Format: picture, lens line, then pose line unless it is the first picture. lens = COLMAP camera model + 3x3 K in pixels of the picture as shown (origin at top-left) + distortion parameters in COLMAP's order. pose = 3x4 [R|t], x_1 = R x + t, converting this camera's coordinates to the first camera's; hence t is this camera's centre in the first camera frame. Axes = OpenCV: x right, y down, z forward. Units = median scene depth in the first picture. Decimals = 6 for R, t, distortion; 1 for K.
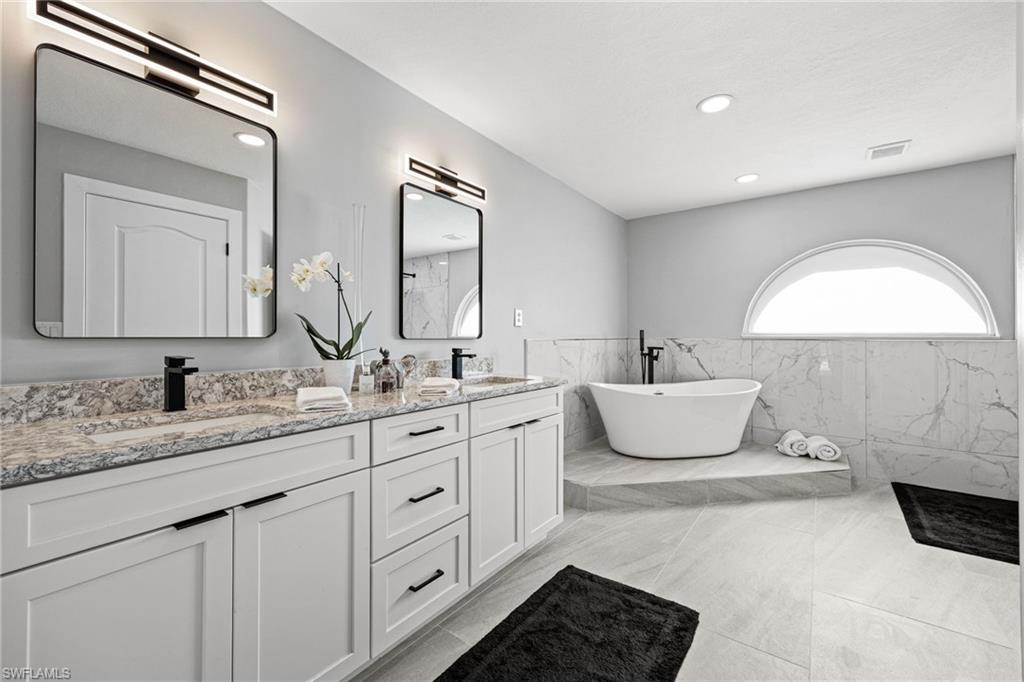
lens RADIAL K [[414.0, 0, 499.1], [0, 414.0, 334.2], [0, 0, 1]] dist [0.000534, 0.000040]
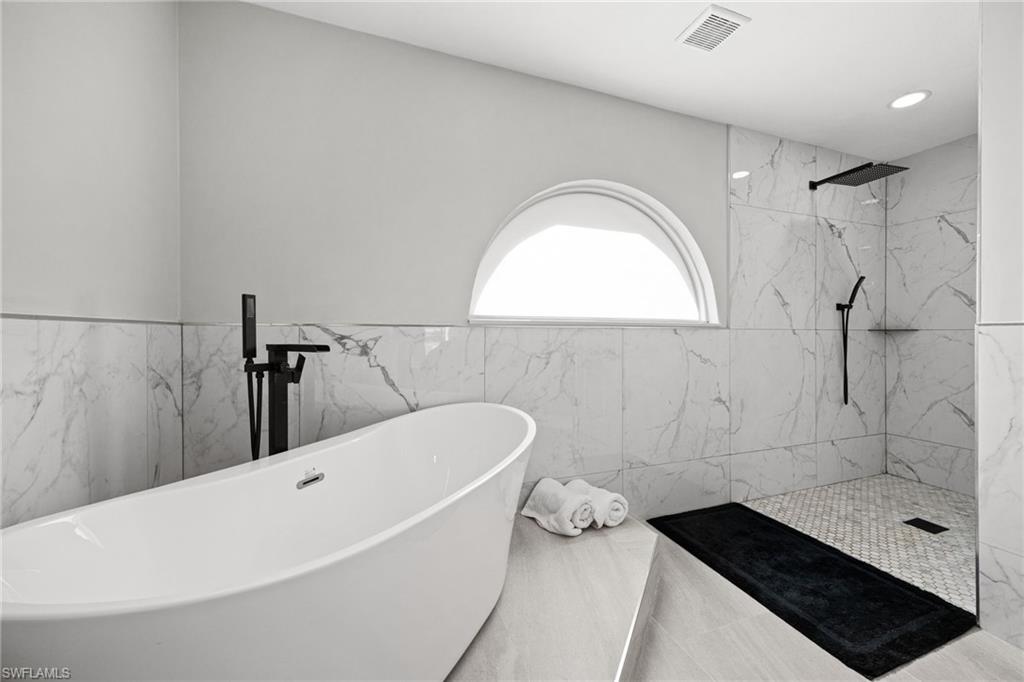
lens RADIAL K [[383.1, 0, 515.4], [0, 383.1, 337.5], [0, 0, 1]] dist [0.001414, 0.000022]
pose [[0.486833, -0.005229, 0.873480, 0.205747], [-0.004233, 0.999956, 0.008345, 0.023562], [-0.873485, -0.007760, 0.486789, 0.752431]]
